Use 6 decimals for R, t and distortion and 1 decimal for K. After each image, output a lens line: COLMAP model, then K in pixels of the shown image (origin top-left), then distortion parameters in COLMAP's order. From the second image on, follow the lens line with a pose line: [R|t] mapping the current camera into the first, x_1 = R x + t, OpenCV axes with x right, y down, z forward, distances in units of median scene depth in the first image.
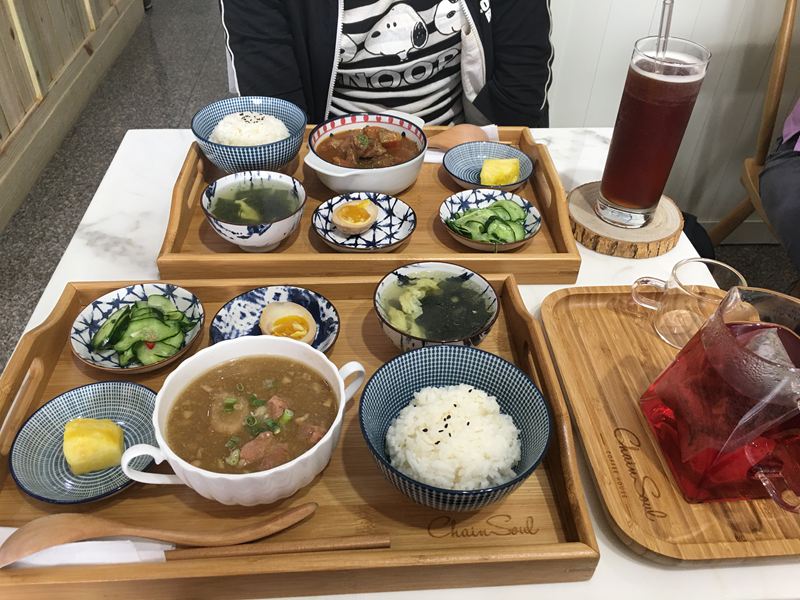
lens RADIAL K [[686.7, 0, 394.8], [0, 686.7, 299.1], [0, 0, 1]] dist [0.061782, -0.082062]
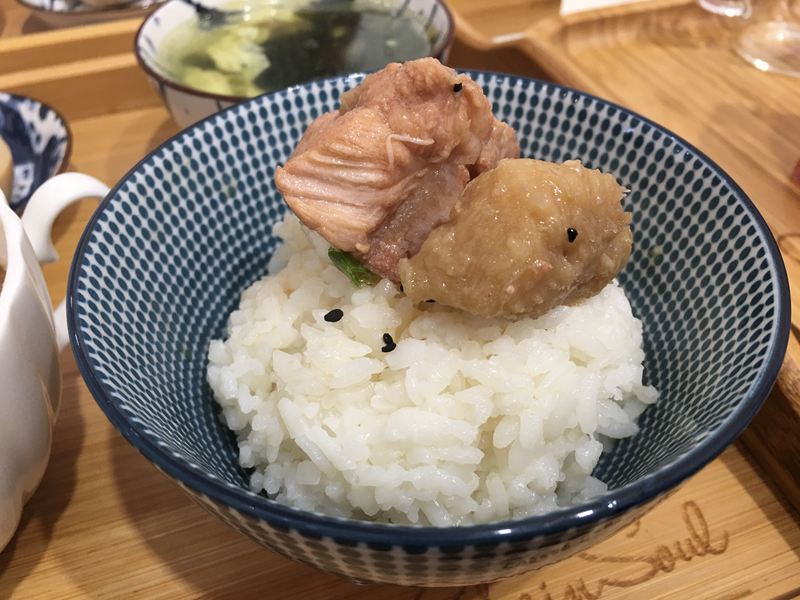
lens RADIAL K [[686.7, 0, 399.2], [0, 686.7, 324.6], [0, 0, 1]] dist [0.061782, -0.082062]
pose [[0.965969, -0.218737, 0.138049, 0.021718], [0.202502, 0.971589, 0.122507, 0.115959], [-0.160924, -0.090382, 0.982820, 0.507153]]
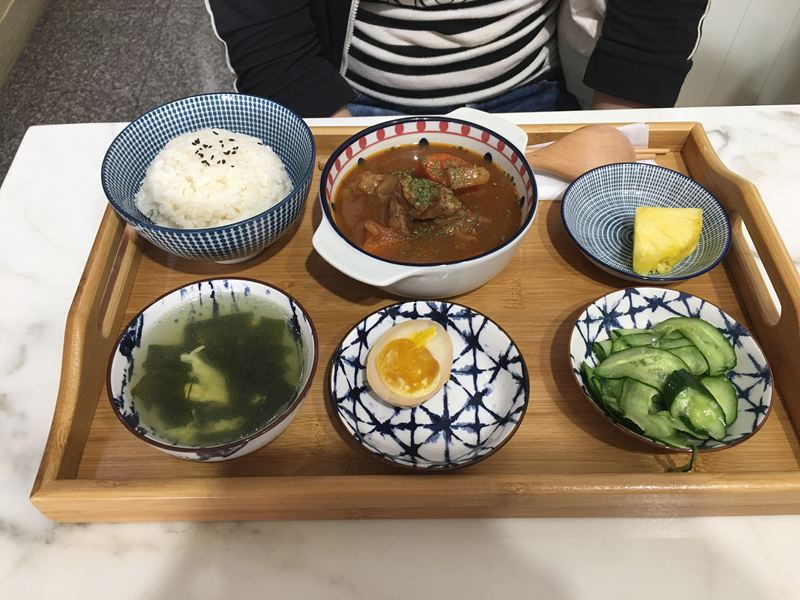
lens RADIAL K [[686.7, 0, 389.4], [0, 686.7, 304.2], [0, 0, 1]] dist [0.061782, -0.082062]
pose [[0.999183, 0.001664, -0.040372, -0.057679], [0.006588, 0.979073, 0.203402, -0.302696], [0.039865, -0.203502, 0.978263, 0.540066]]
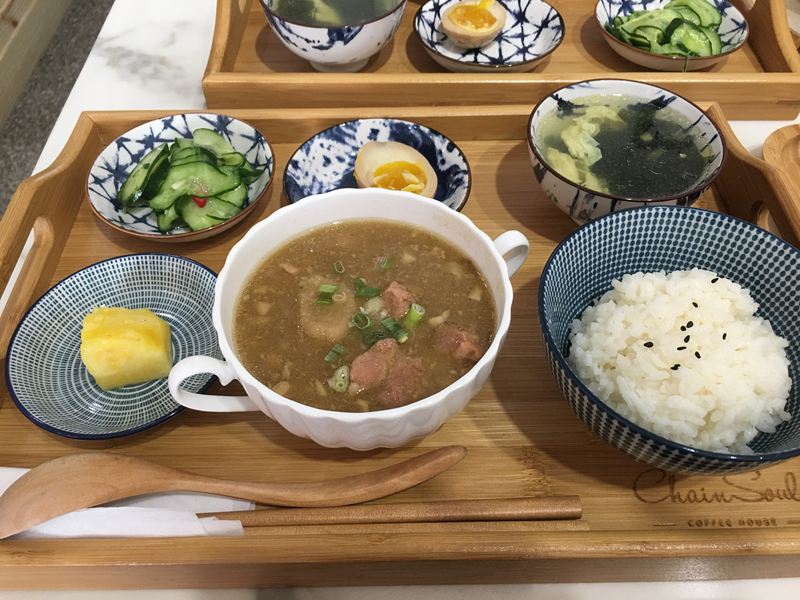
lens RADIAL K [[686.7, 0, 395.4], [0, 686.7, 303.2], [0, 0, 1]] dist [0.061782, -0.082062]
pose [[0.998174, 0.018972, -0.057341, -0.101329], [-0.007124, 0.979737, 0.200160, 0.022944], [0.059977, -0.199386, 0.978084, 0.272550]]
